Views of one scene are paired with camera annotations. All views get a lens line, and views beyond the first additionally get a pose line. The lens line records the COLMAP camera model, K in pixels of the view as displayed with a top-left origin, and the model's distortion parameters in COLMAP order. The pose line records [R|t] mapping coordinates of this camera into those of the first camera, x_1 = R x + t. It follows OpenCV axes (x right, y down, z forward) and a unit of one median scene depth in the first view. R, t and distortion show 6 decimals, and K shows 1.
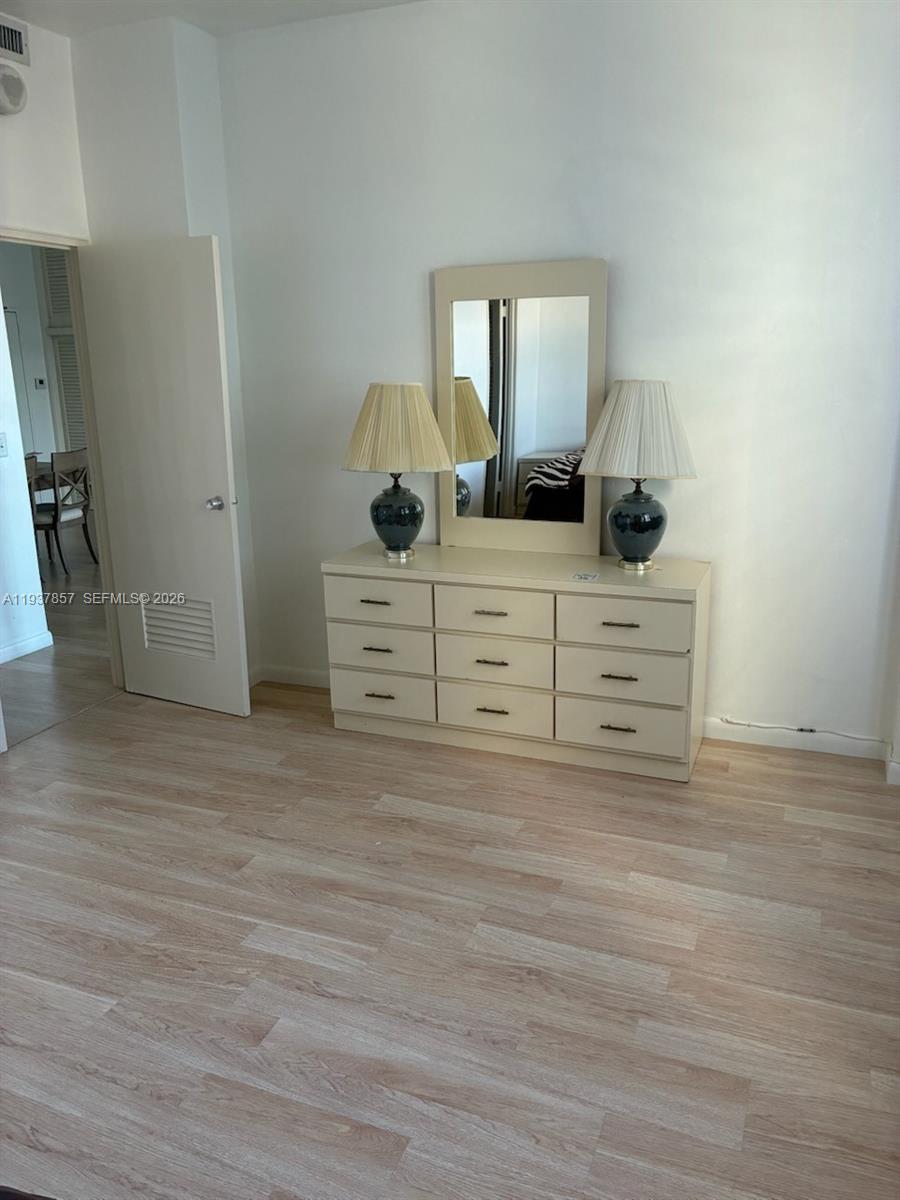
lens RADIAL K [[932.6, 0, 452.5], [0, 932.6, 600.1], [0, 0, 1]] dist [0.051028, -0.049528]
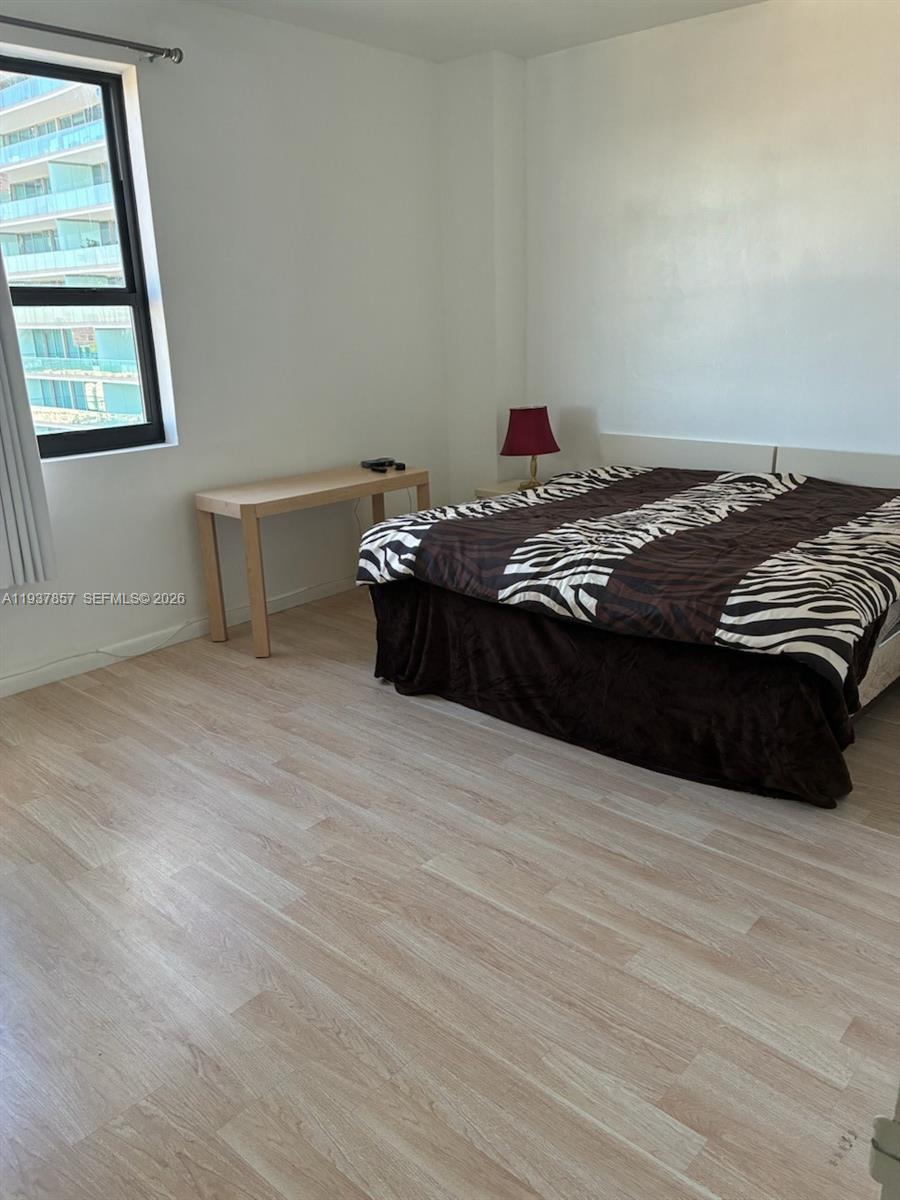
lens RADIAL K [[932.6, 0, 459.6], [0, 932.6, 597.7], [0, 0, 1]] dist [0.051028, -0.049528]
pose [[-0.944498, -0.057742, 0.323403, -0.741120], [0.119335, 0.856883, 0.501509, -0.426931], [-0.306076, 0.512267, -0.802434, 1.711163]]
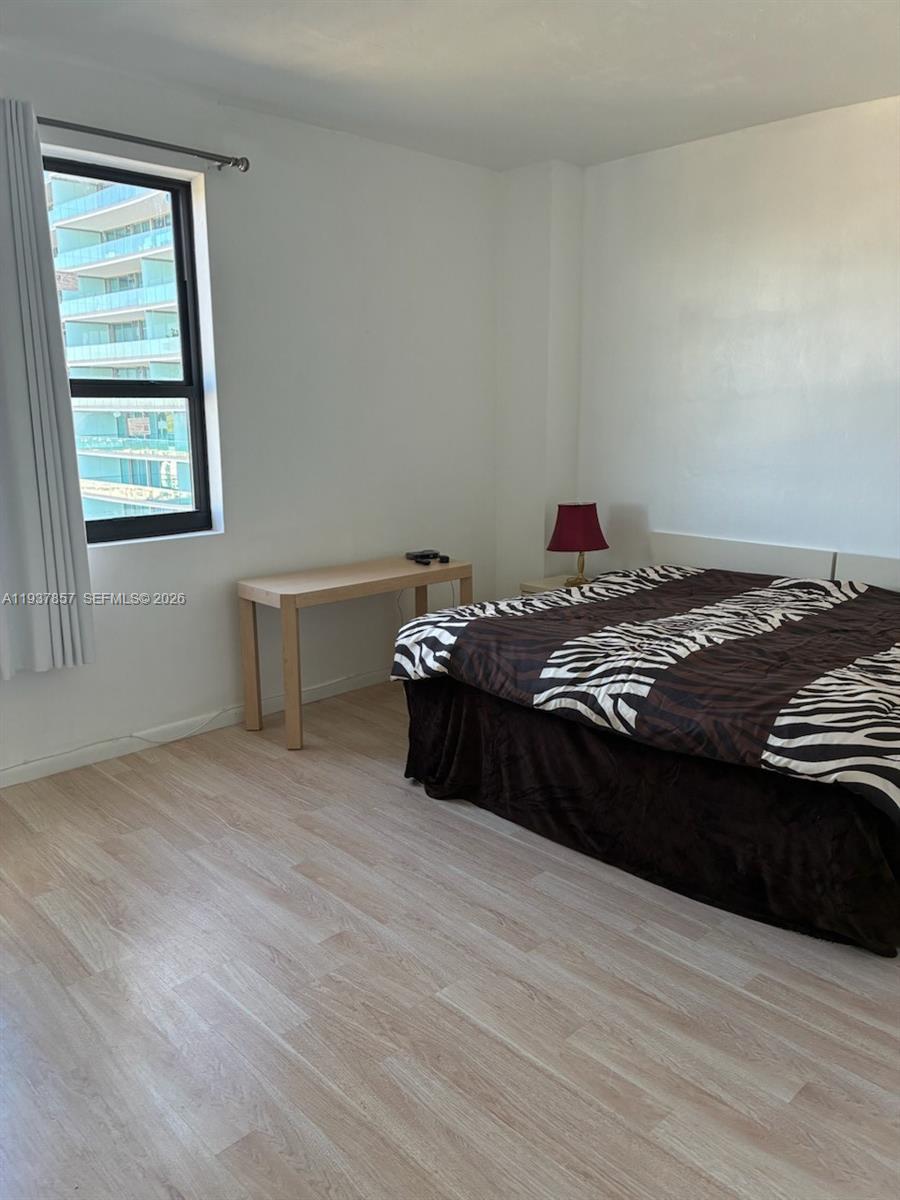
lens RADIAL K [[932.6, 0, 446.2], [0, 932.6, 599.4], [0, 0, 1]] dist [0.051028, -0.049528]
pose [[-0.915132, -0.062239, 0.398320, -0.754551], [0.119981, 0.901198, 0.416469, -0.426203], [-0.384886, 0.428915, -0.817248, 1.651840]]
